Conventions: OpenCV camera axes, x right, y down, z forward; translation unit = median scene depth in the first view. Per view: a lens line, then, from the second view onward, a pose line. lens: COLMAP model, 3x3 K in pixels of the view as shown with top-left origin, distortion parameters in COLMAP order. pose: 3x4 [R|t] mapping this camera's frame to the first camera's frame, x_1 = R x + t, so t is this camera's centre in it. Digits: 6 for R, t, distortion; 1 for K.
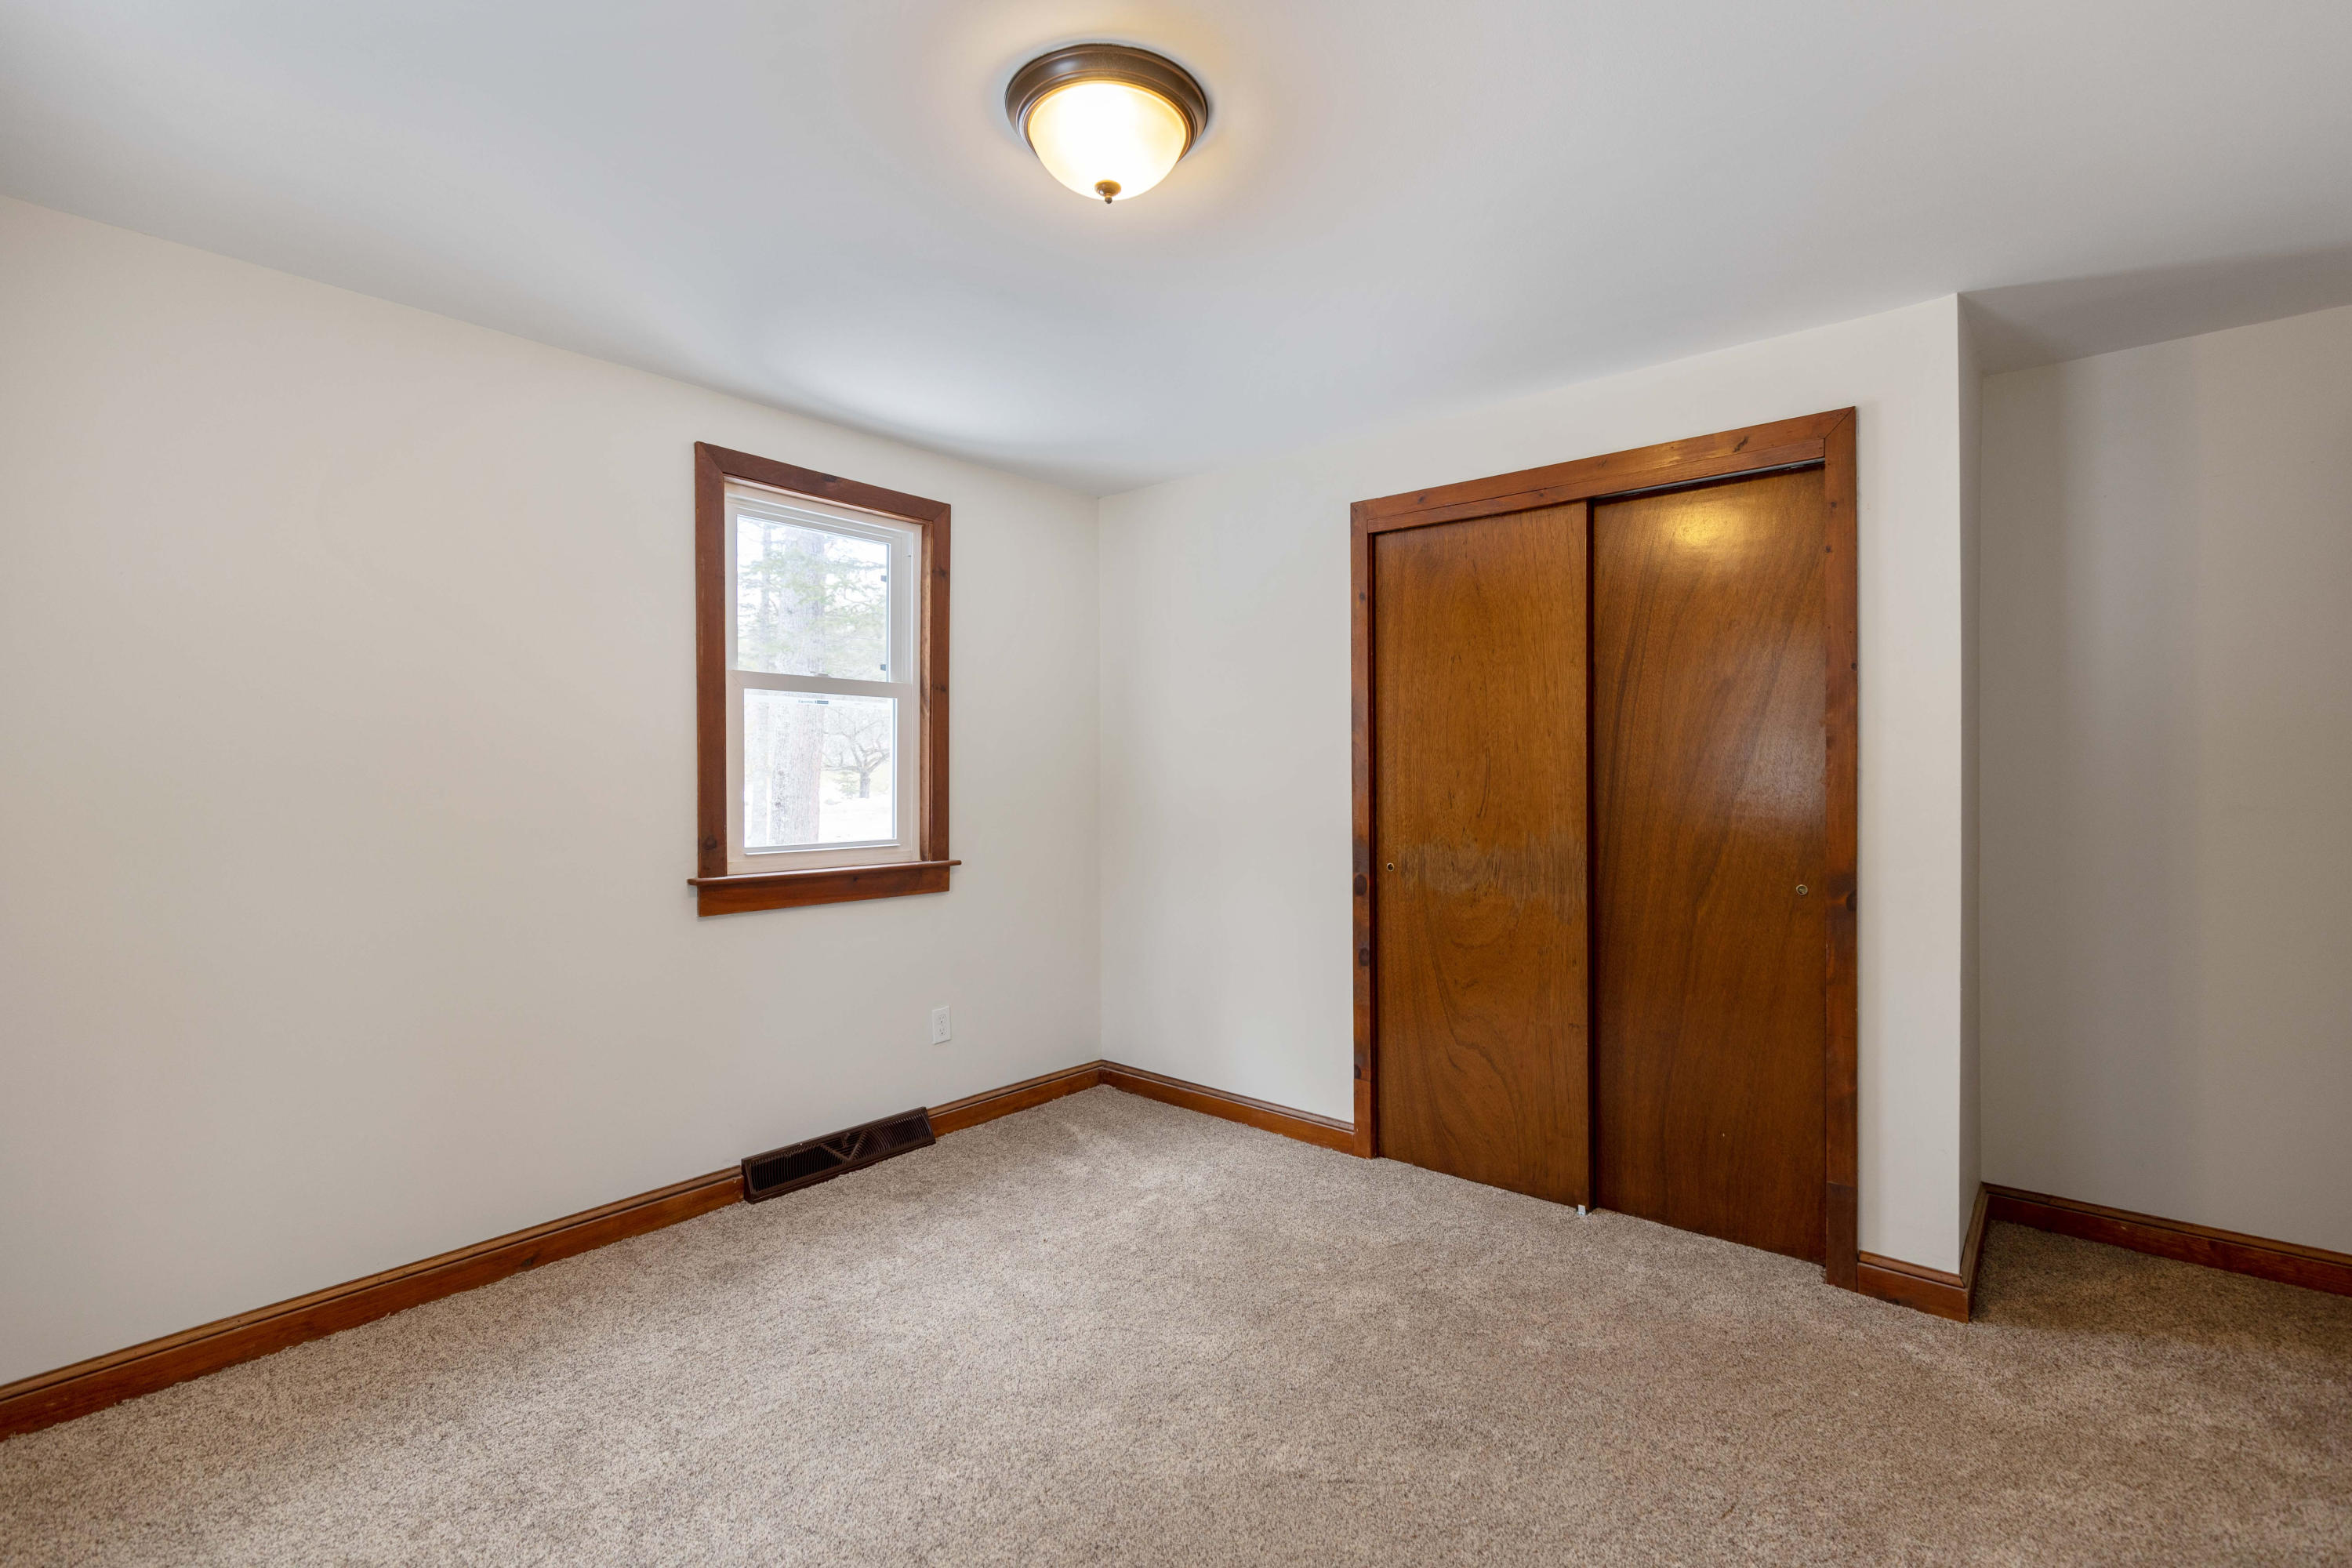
lens RADIAL K [[1059.8, 0, 1183.4], [0, 1059.8, 771.6], [0, 0, 1]] dist [0.009853, -0.002395]
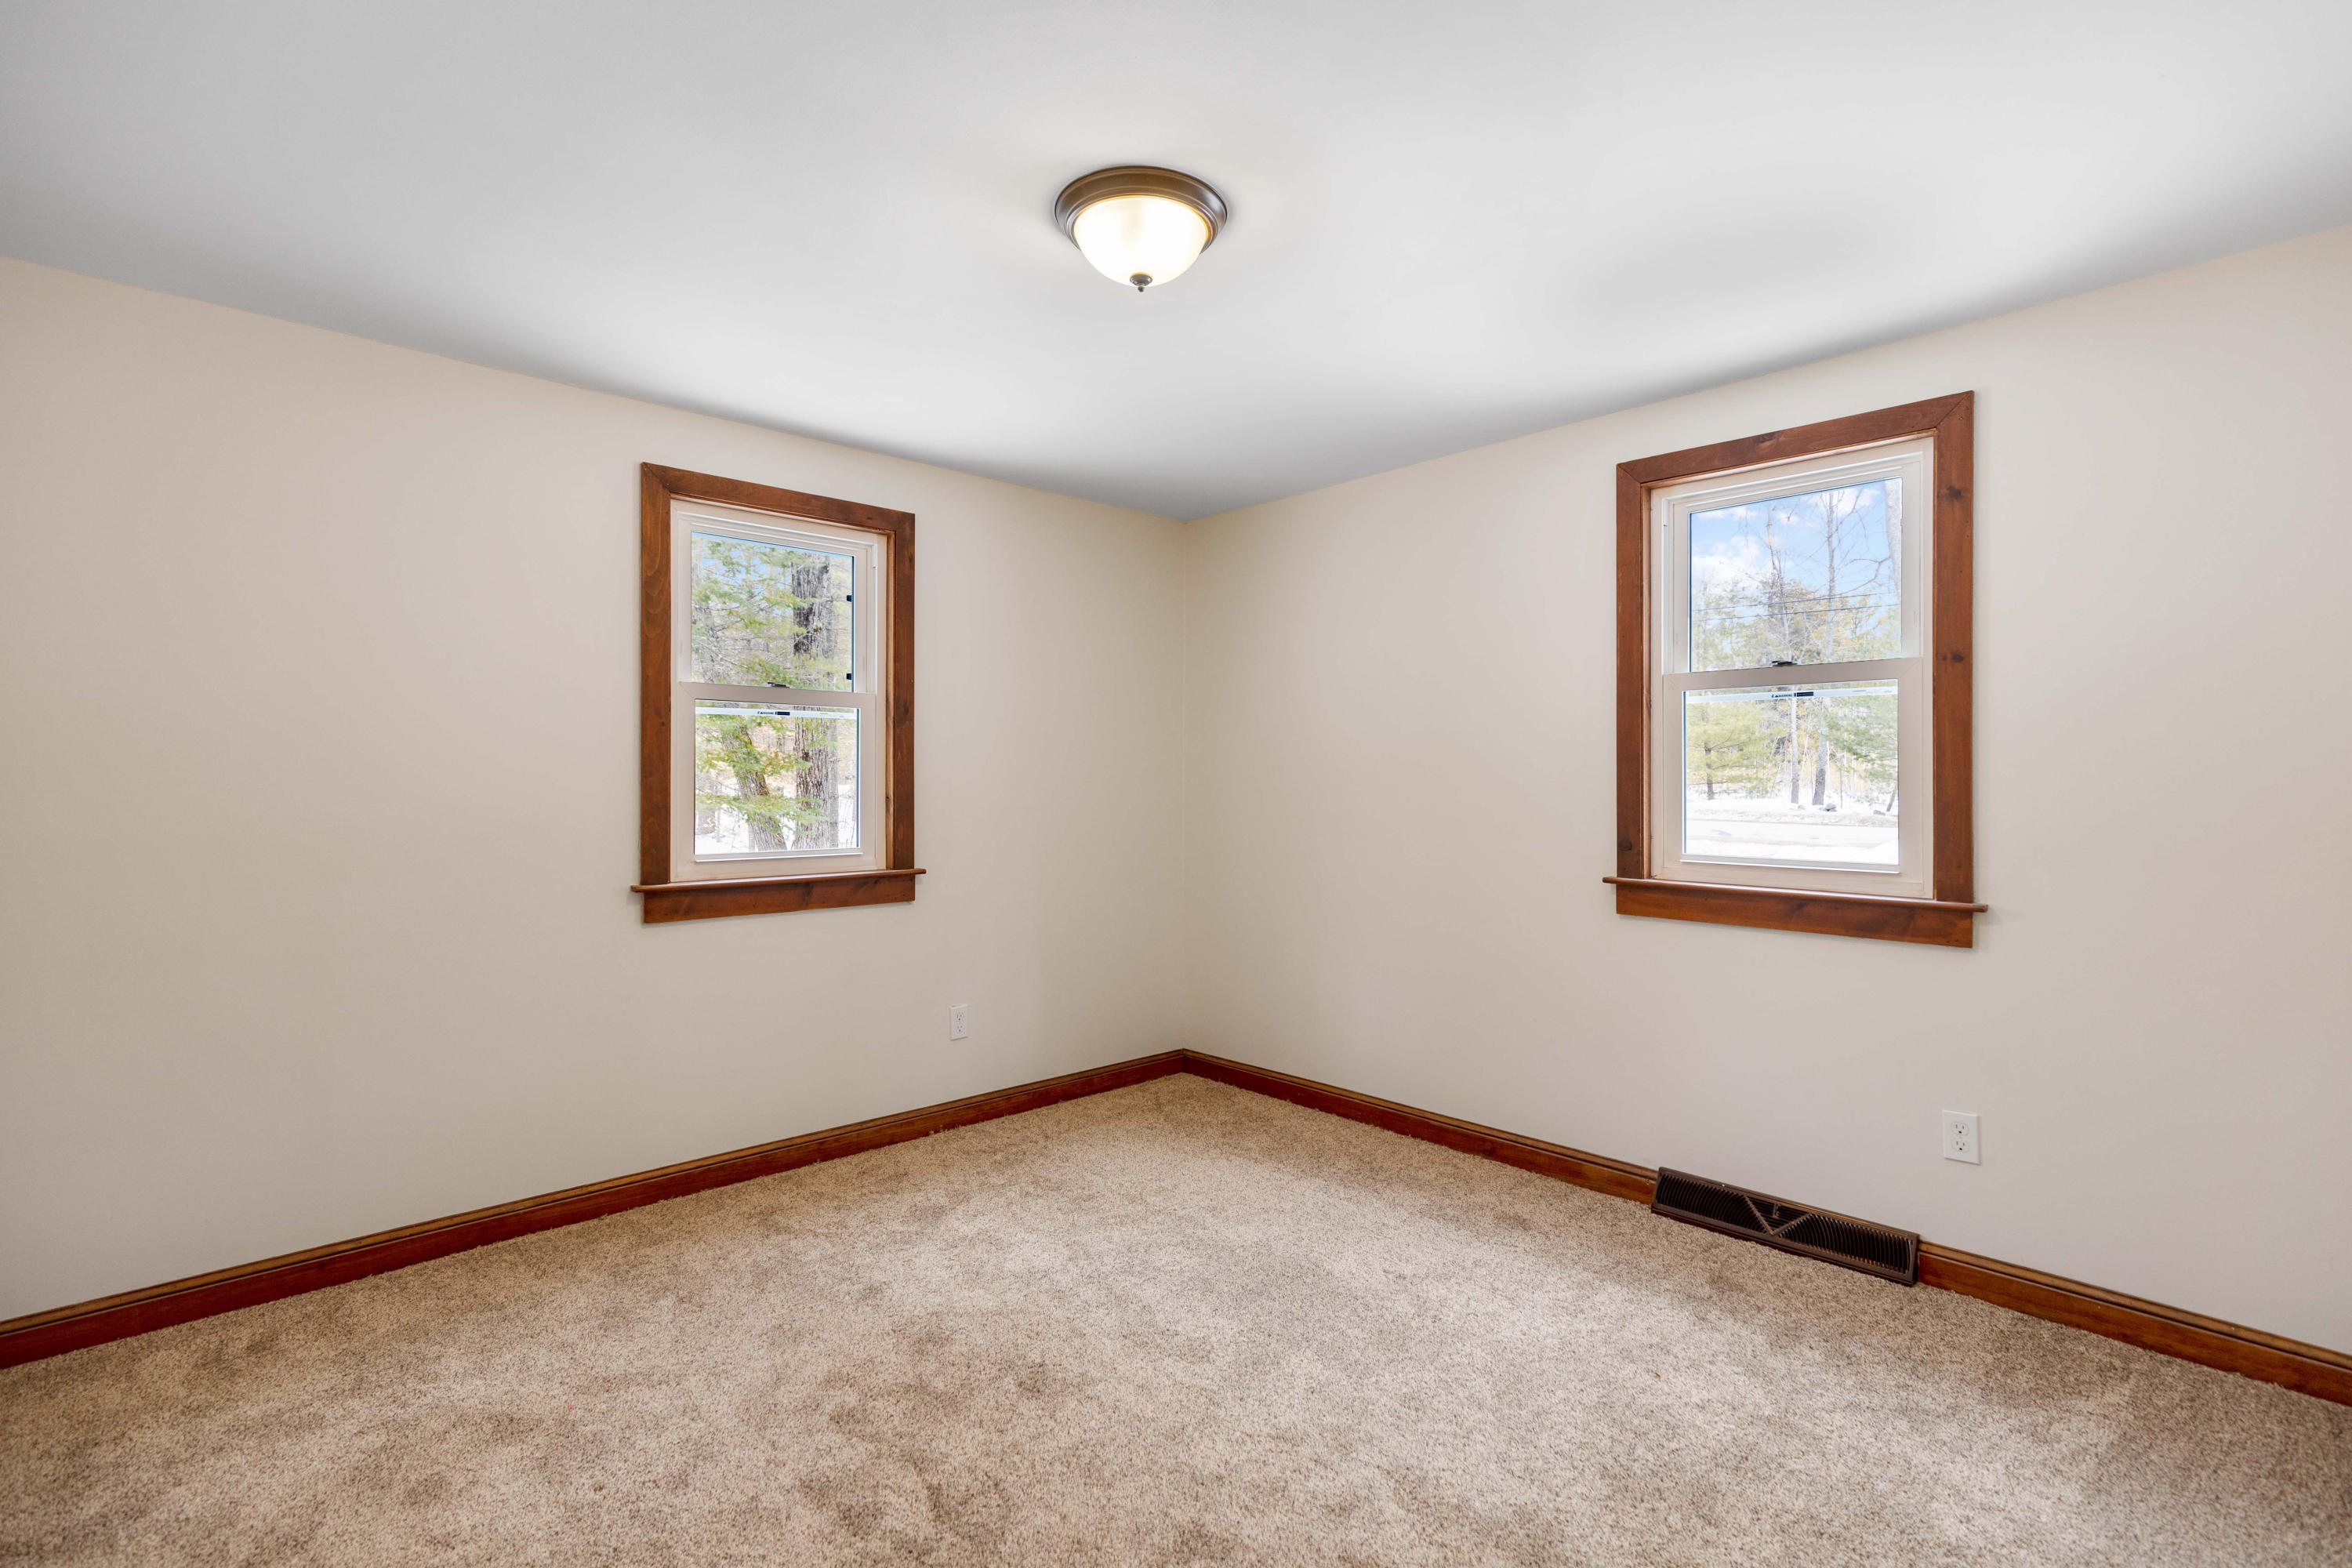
lens RADIAL K [[1059.8, 0, 1179.4], [0, 1059.8, 777.5], [0, 0, 1]] dist [0.009853, -0.002395]
pose [[-0.100072, 0.001753, -0.994979, 0.604337], [-0.001807, 0.999996, 0.001943, 0.000397], [0.994979, 0.001993, -0.100068, 0.639743]]
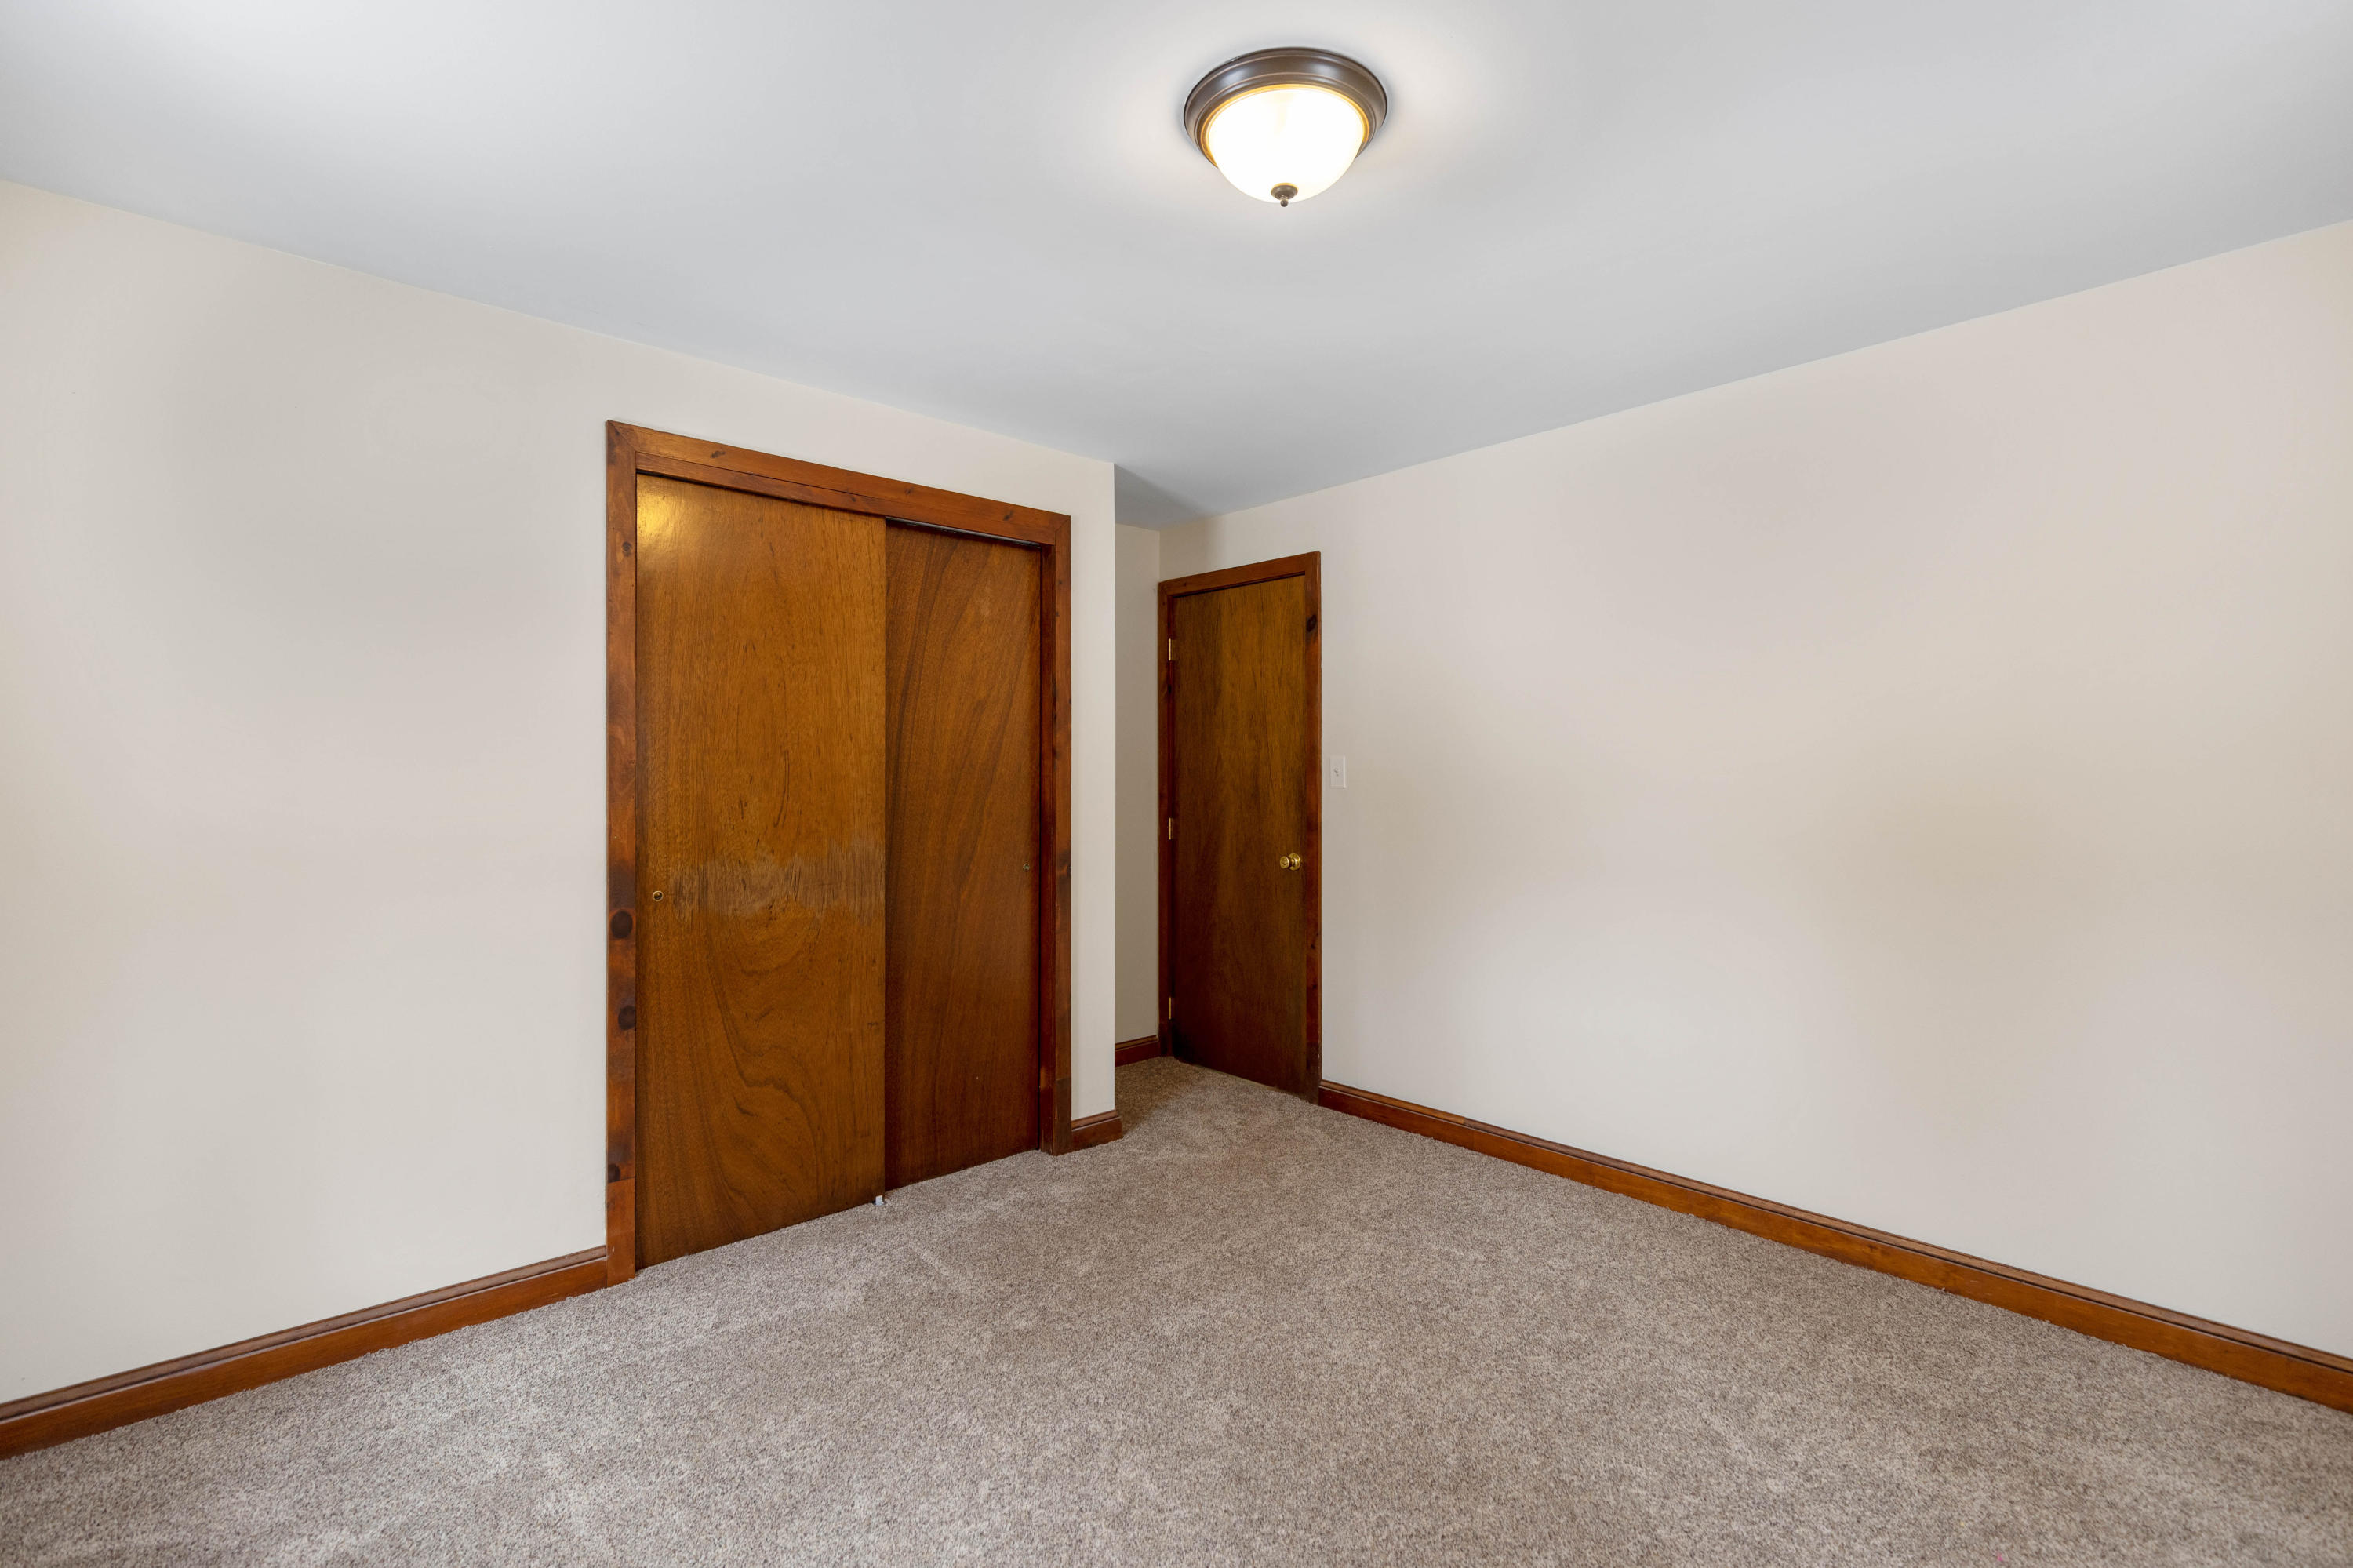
lens RADIAL K [[1060.3, 0, 1183.6], [0, 1060.3, 772.5], [0, 0, 1]] dist [0.009853, -0.002395]
pose [[0.132028, 0.011204, 0.991183, -0.582860], [0.003935, 0.999922, -0.011827, 0.009006], [-0.991238, 0.005462, 0.131974, 0.537465]]
